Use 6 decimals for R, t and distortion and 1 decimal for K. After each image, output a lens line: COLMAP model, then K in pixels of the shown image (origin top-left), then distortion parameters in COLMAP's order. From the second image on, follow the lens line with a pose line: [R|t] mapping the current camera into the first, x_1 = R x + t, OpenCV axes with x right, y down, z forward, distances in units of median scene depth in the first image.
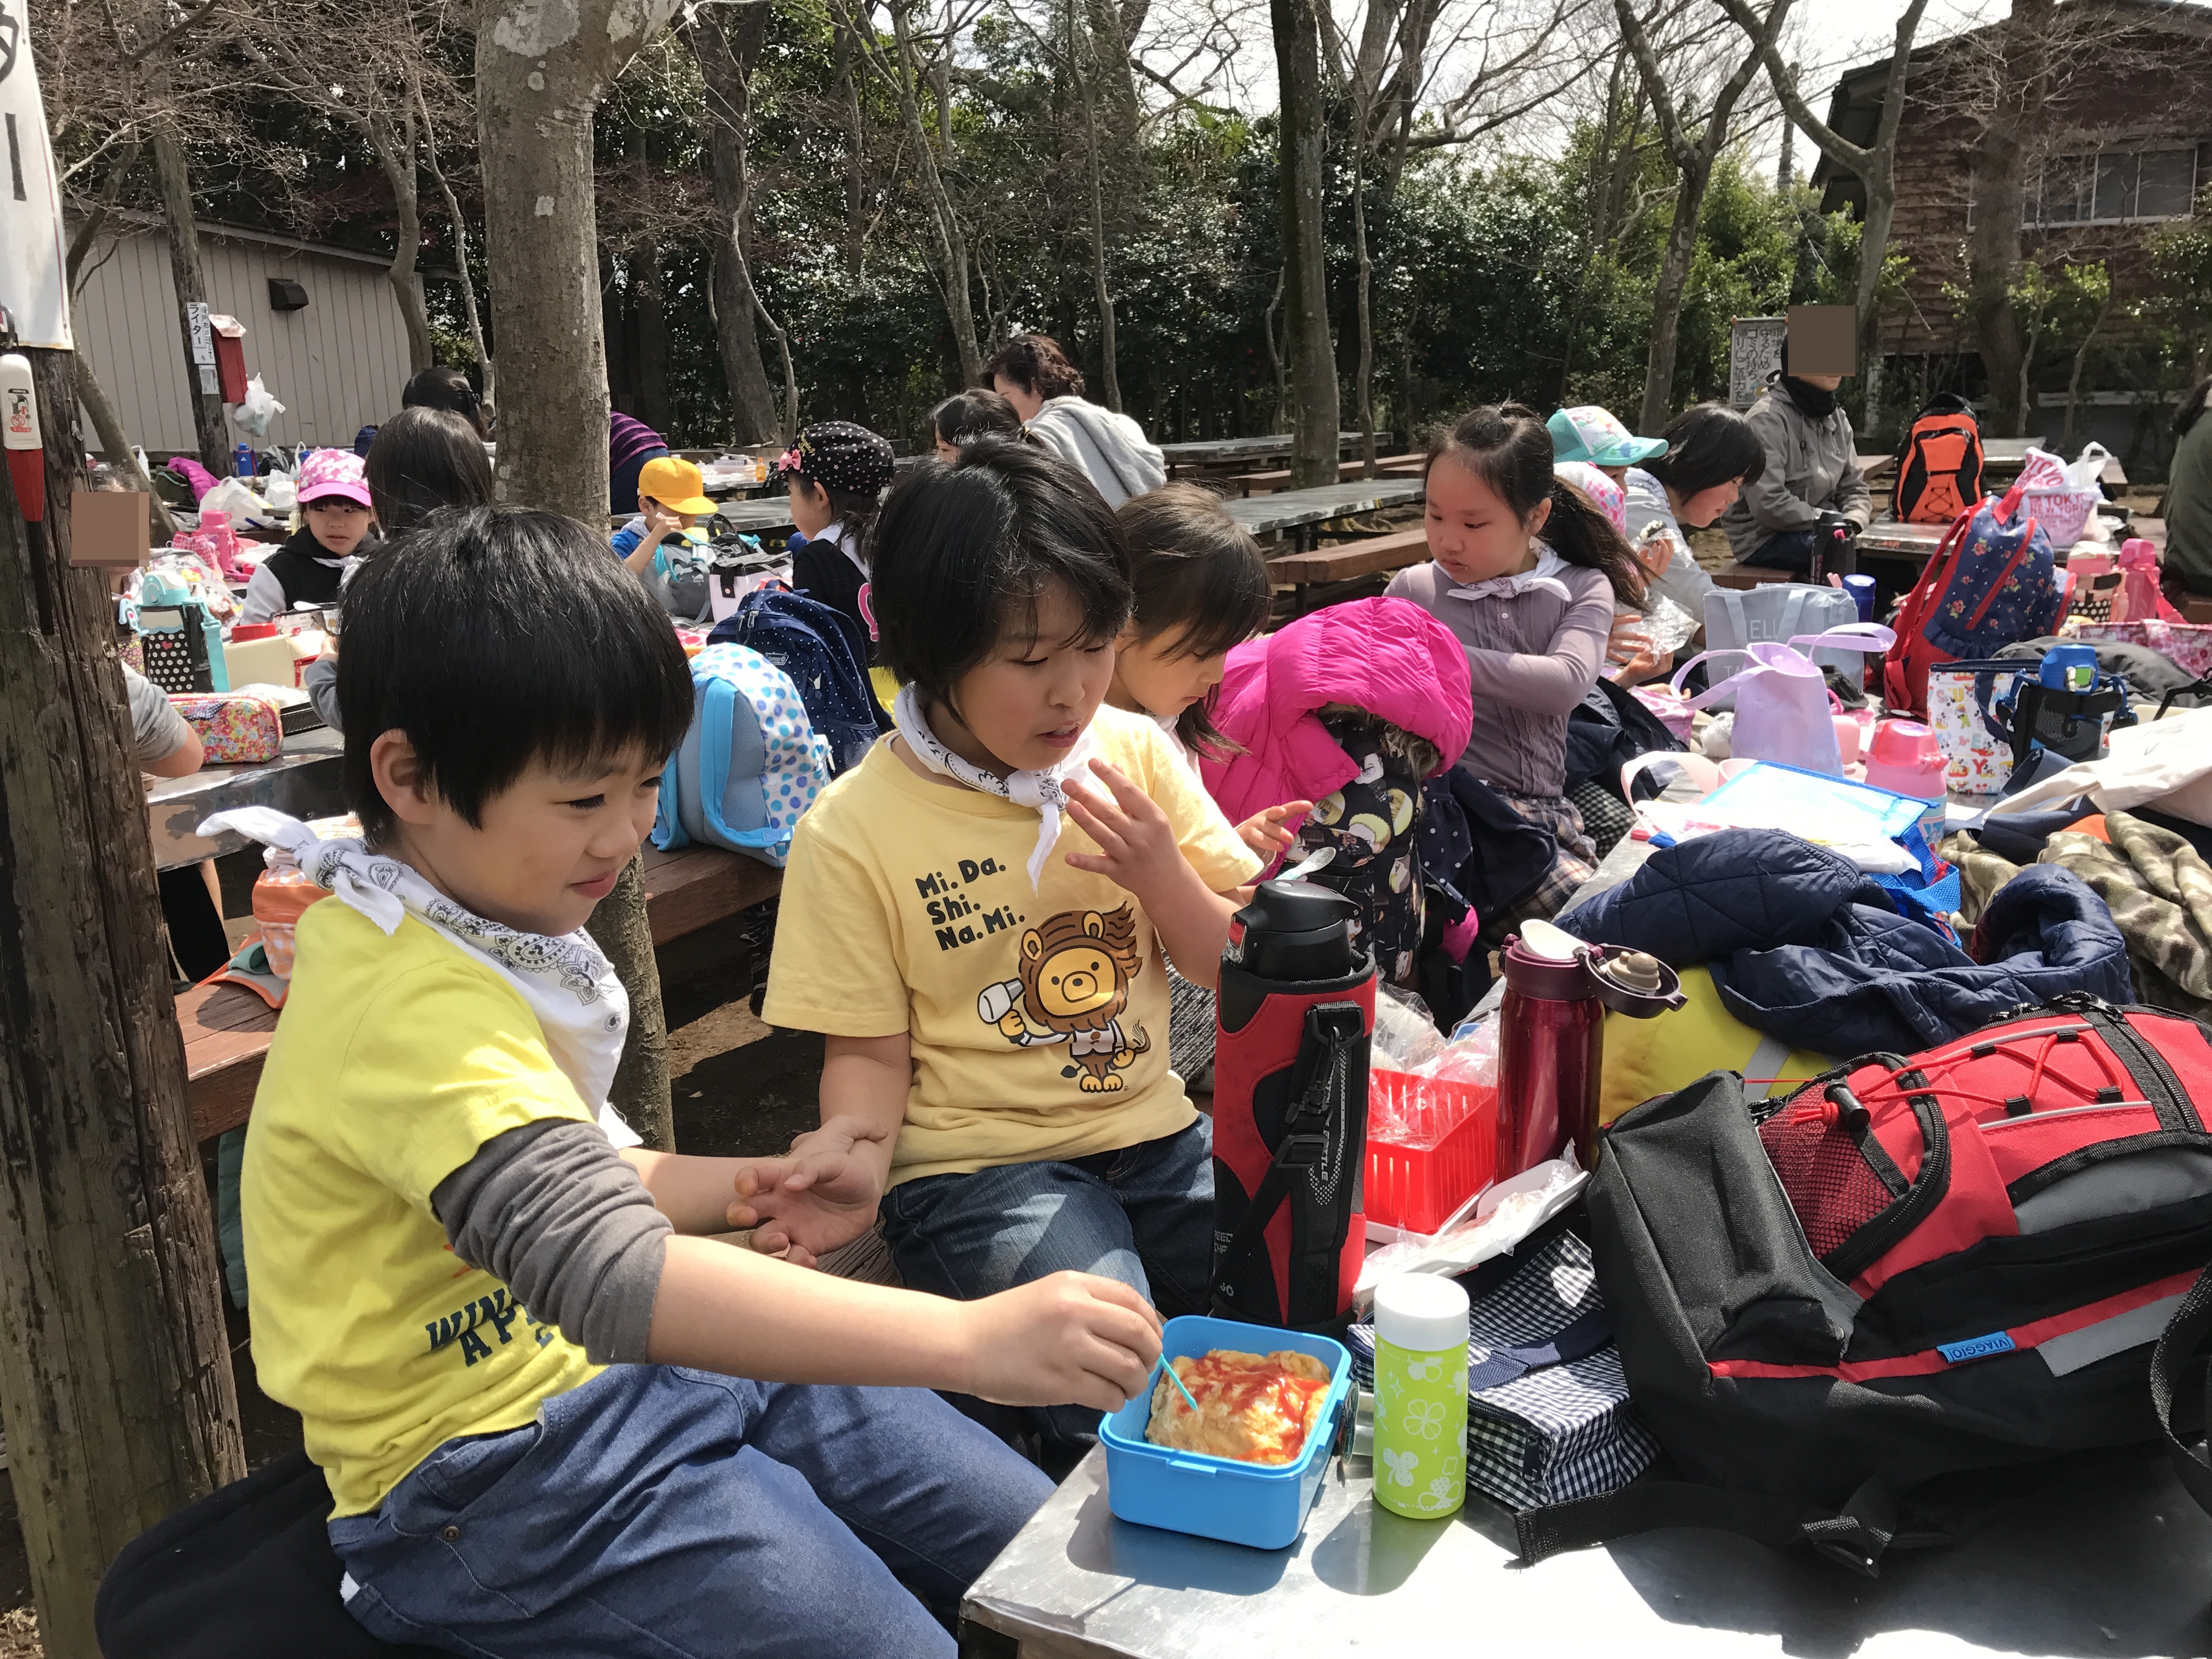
lens RADIAL K [[1869.5, 0, 1106.0], [0, 1869.5, 829.5], [0, 0, 1]] dist [0.045894, -0.000039]
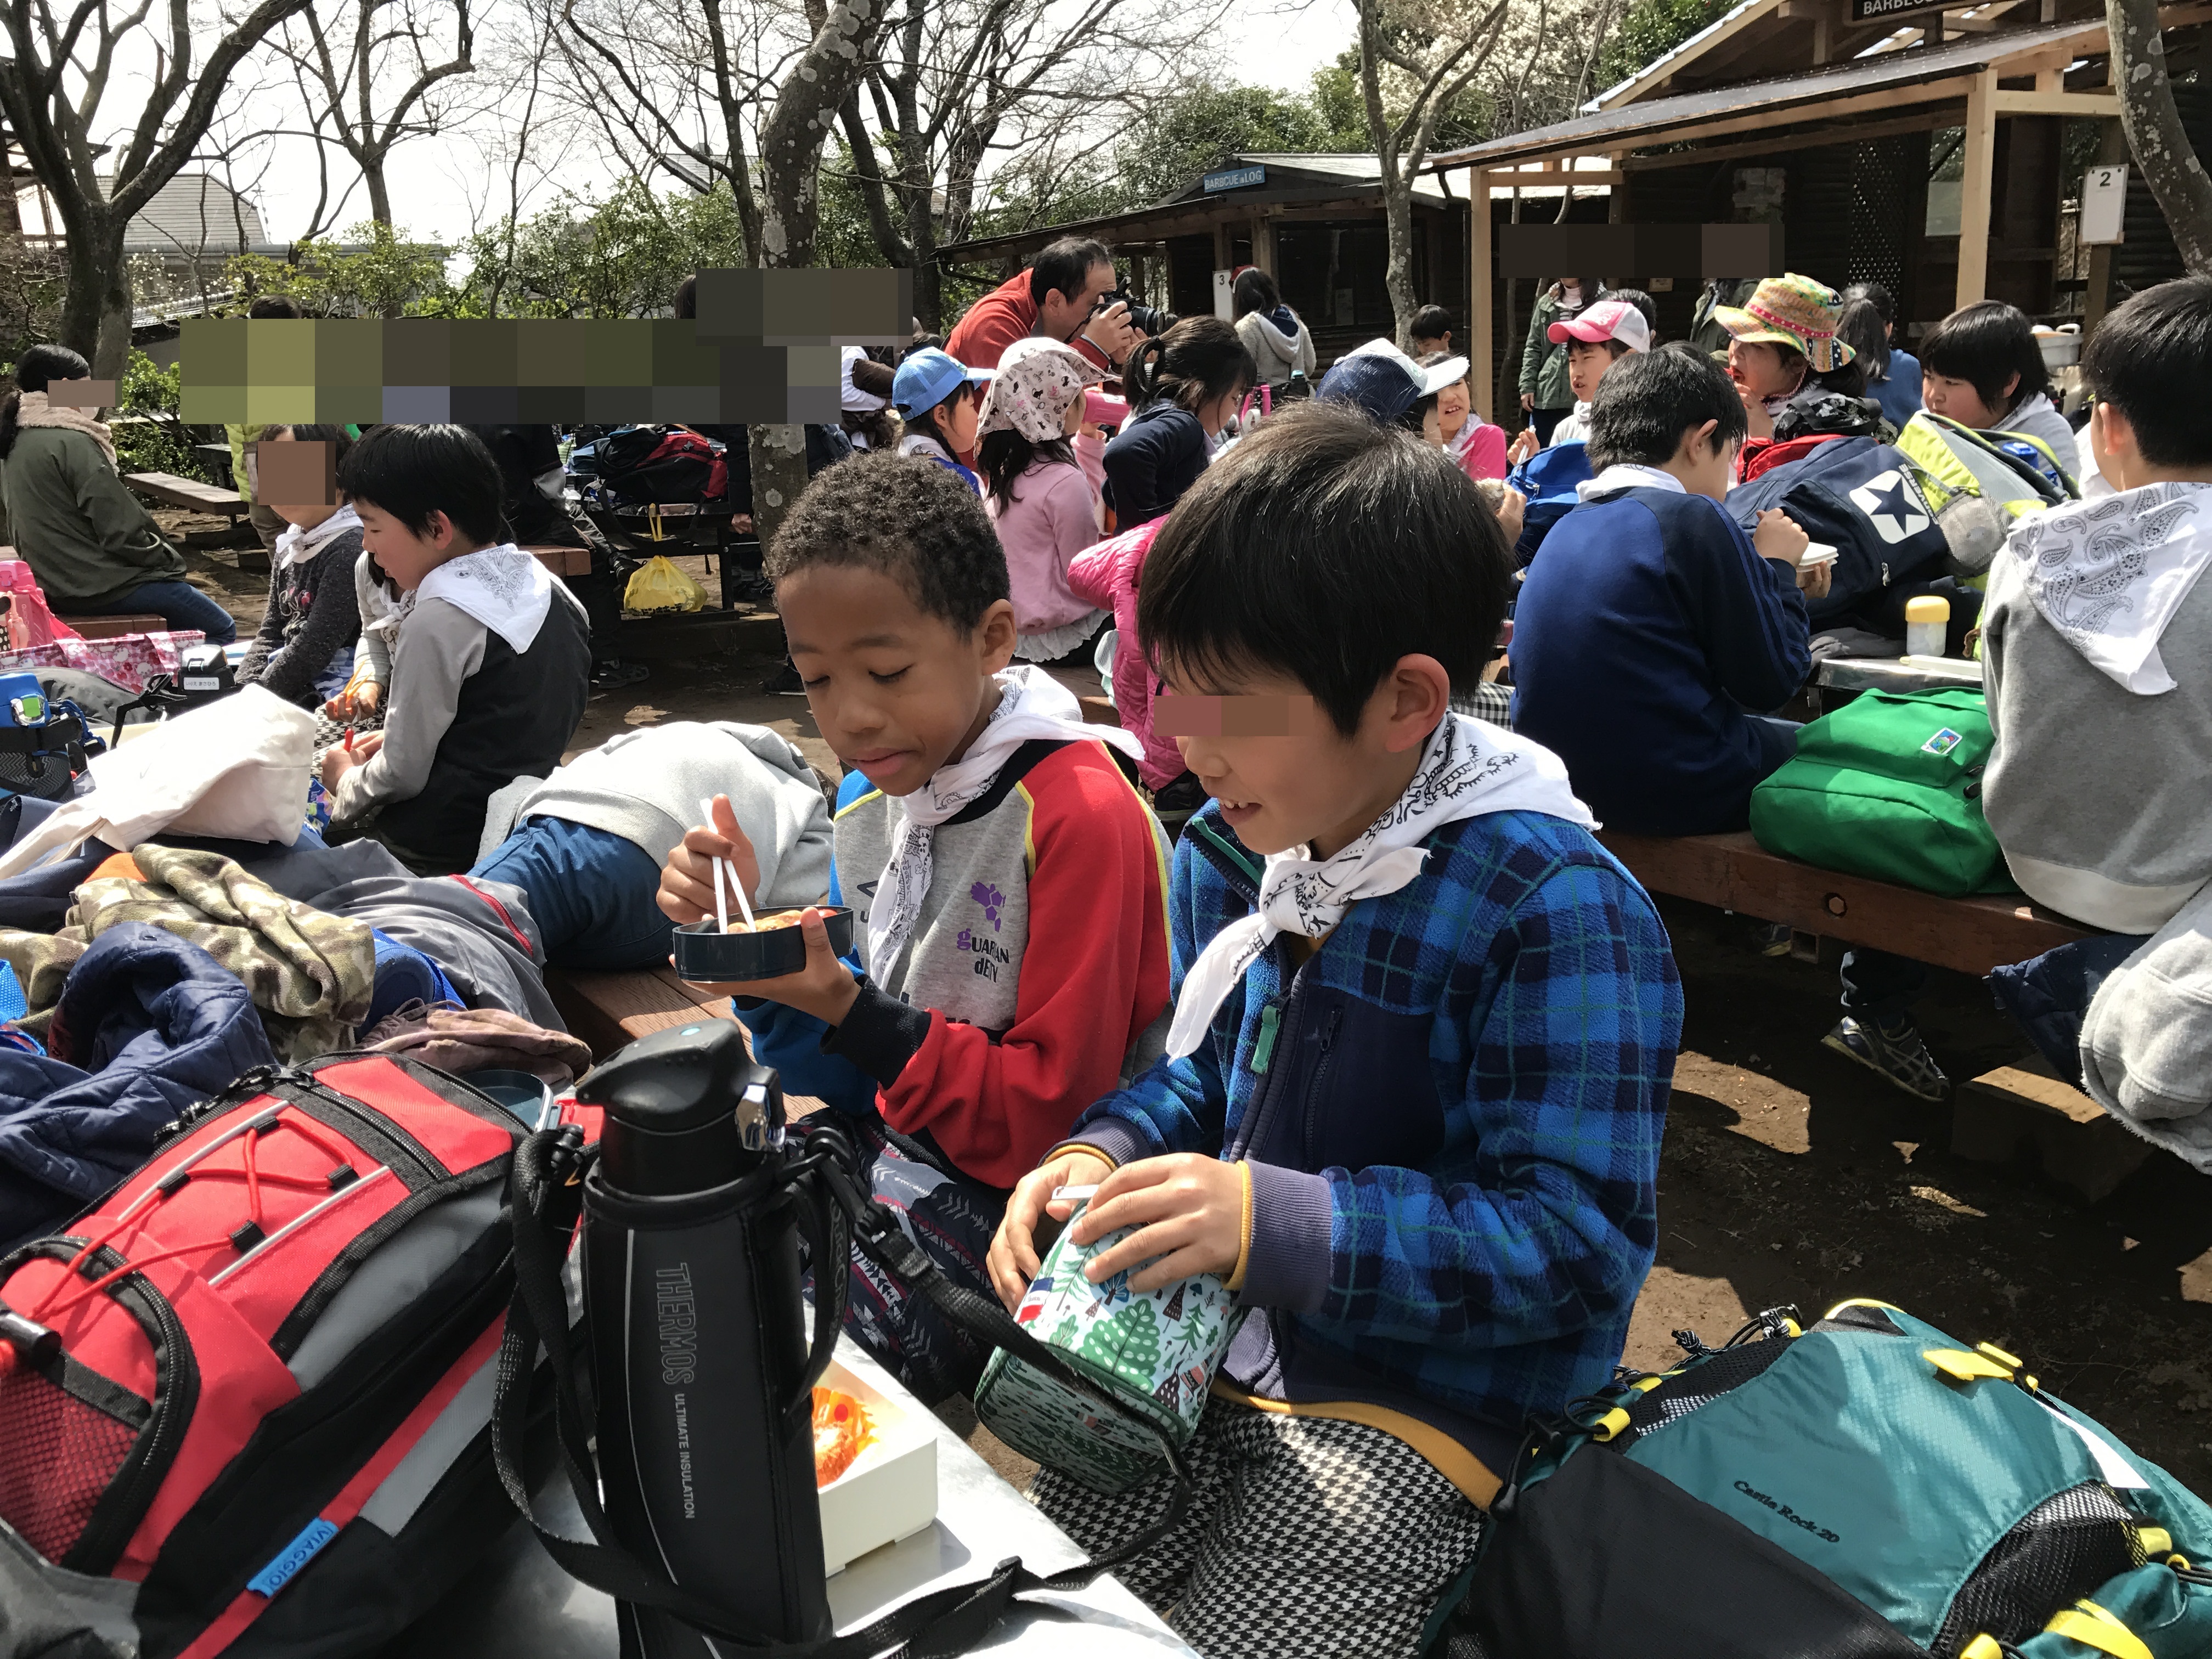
lens RADIAL K [[1869.5, 0, 1106.0], [0, 1869.5, 829.5], [0, 0, 1]] dist [0.045894, -0.000039]
pose [[0.506860, -0.235163, 0.829332, 0.047985], [0.248516, 0.961086, 0.120638, -0.016183], [-0.825428, 0.144956, 0.545578, 0.217382]]
